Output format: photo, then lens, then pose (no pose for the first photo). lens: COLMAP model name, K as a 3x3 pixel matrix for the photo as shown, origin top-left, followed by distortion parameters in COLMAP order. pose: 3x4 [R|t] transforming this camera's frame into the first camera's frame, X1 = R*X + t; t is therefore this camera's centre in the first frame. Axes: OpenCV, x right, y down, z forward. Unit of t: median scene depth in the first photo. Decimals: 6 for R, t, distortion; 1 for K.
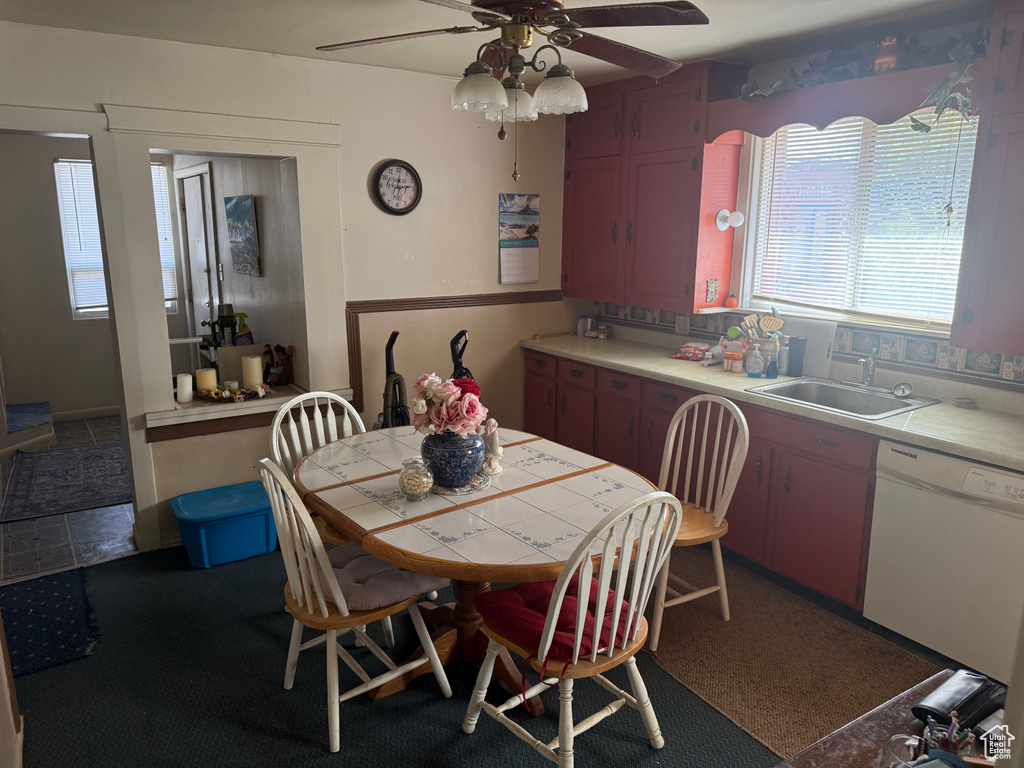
lens RADIAL K [[731.5, 0, 516.4], [0, 731.5, 389.9], [0, 0, 1]] dist [0.052546, -0.063456]
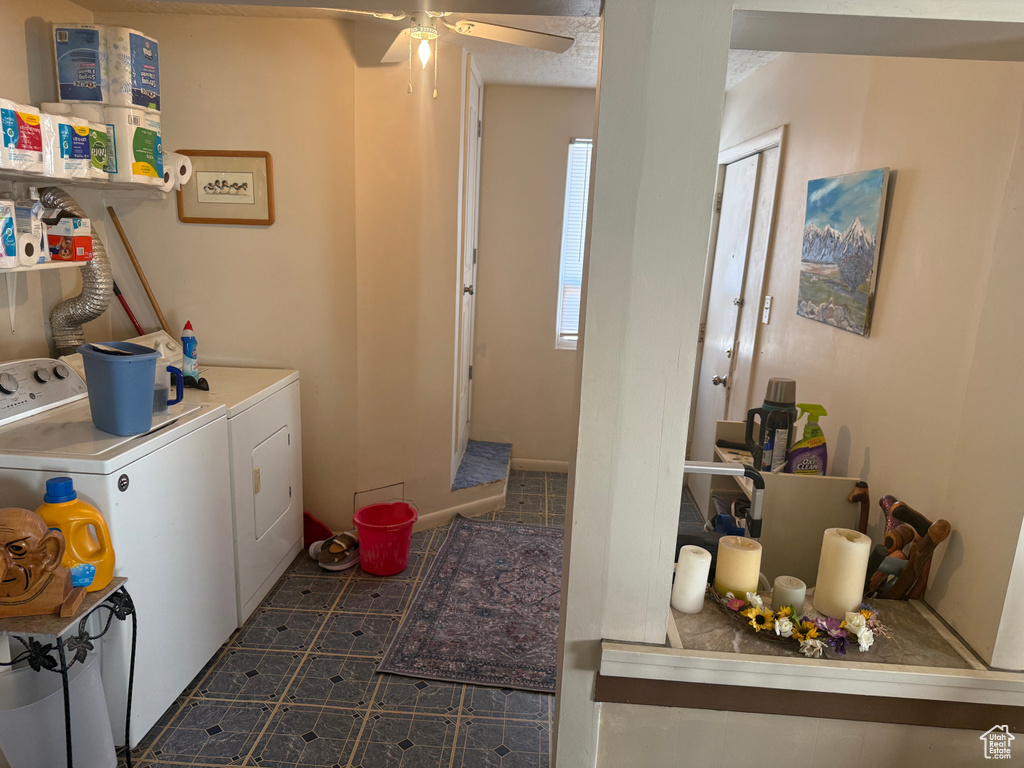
lens RADIAL K [[709.7, 0, 512.0], [0, 709.7, 384.0], [0, 0, 1]] dist [0.101517, -0.144620]
pose [[0.797115, 0.162544, -0.581539, -0.243943], [-0.177499, 0.983613, 0.031630, -0.092381], [0.577150, 0.078010, 0.812904, 0.462438]]
